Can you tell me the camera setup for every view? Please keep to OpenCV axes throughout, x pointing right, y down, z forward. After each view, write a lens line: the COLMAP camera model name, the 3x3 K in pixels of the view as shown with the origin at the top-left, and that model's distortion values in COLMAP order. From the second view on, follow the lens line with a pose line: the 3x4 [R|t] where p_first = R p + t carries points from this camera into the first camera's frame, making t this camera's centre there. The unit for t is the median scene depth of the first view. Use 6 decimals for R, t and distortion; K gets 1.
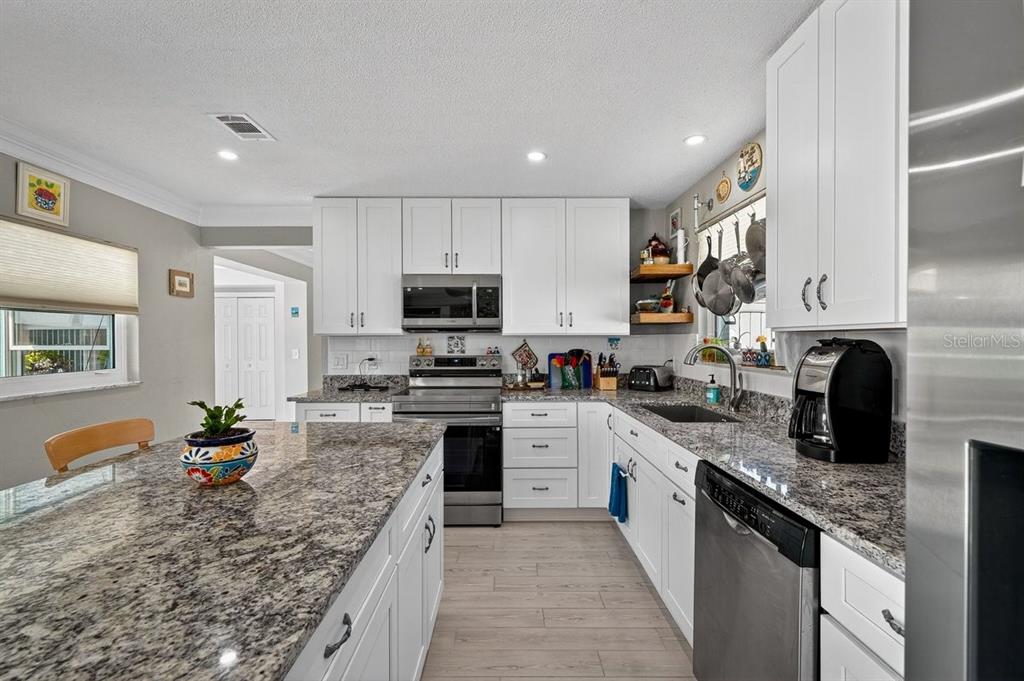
lens RADIAL K [[461.2, 0, 507.2], [0, 461.2, 344.2], [0, 0, 1]] dist [0.002519, 0.000038]
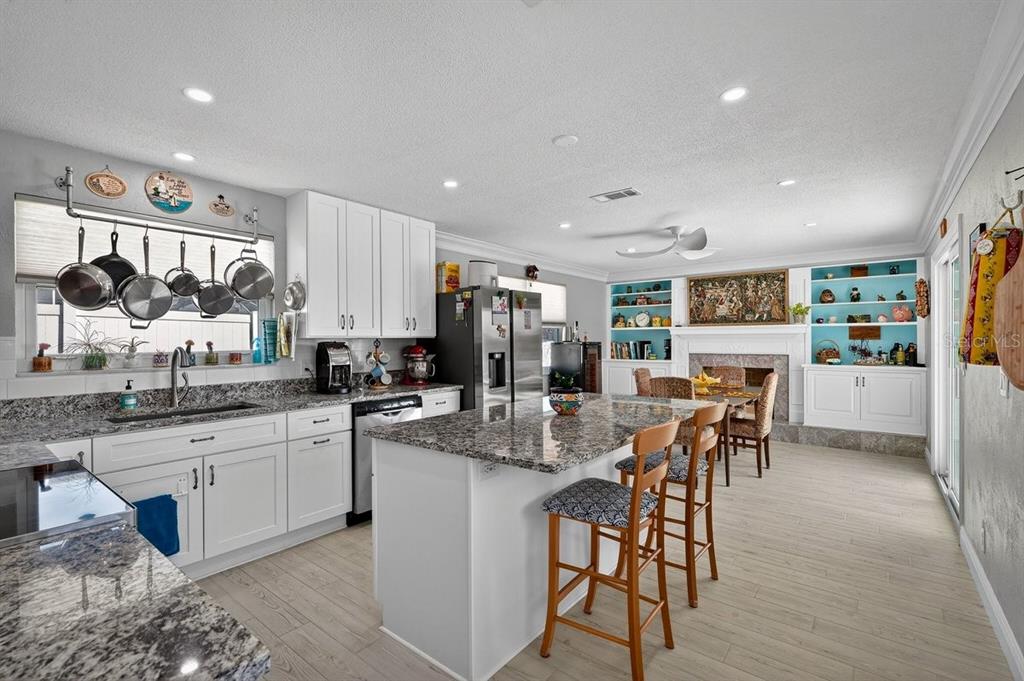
lens RADIAL K [[461.2, 0, 510.4], [0, 461.2, 338.8], [0, 0, 1]] dist [0.002519, 0.000038]
pose [[-0.781258, 0.009973, 0.624128, -0.610546], [0.016360, 0.999856, 0.004503, -0.009117], [-0.623994, 0.013729, -0.781309, 0.988108]]
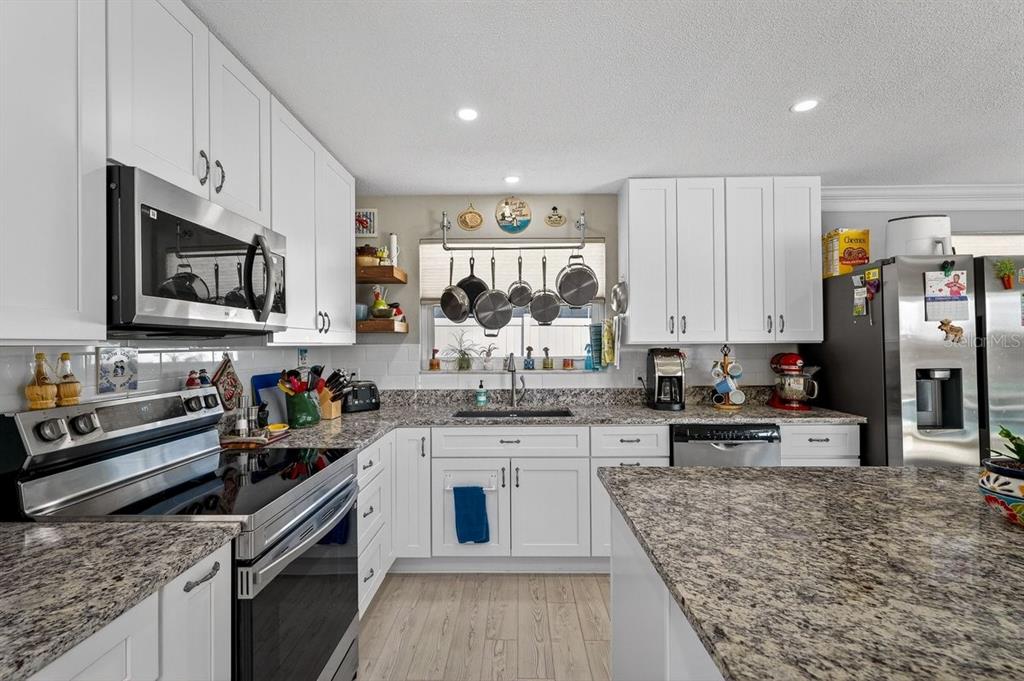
lens RADIAL K [[461.2, 0, 509.5], [0, 461.2, 340.9], [0, 0, 1]] dist [0.002519, 0.000038]
pose [[0.021406, 0.009848, 0.999722, -0.545890], [0.018426, 0.999778, -0.010243, -0.014805], [-0.999601, 0.018640, 0.021220, 0.712229]]
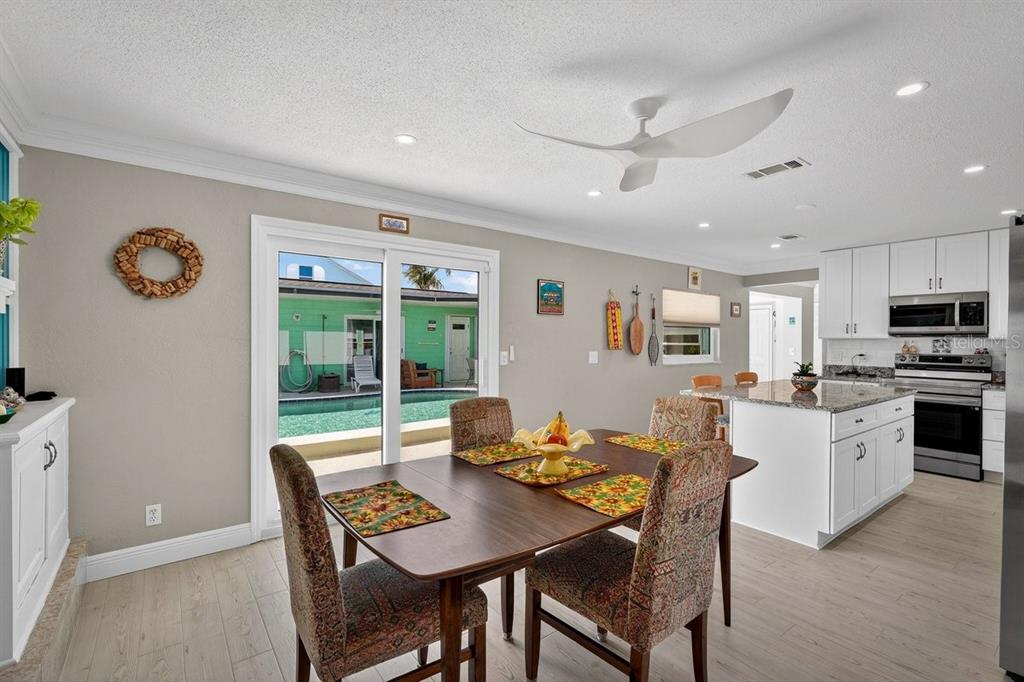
lens RADIAL K [[461.2, 0, 509.5], [0, 461.2, 339.8], [0, 0, 1]] dist [0.002519, 0.000038]
pose [[0.601982, 0.007392, -0.798476, 0.211566], [-0.015712, 0.999873, -0.002589, 0.006498], [0.798355, 0.014104, 0.602021, -0.812715]]
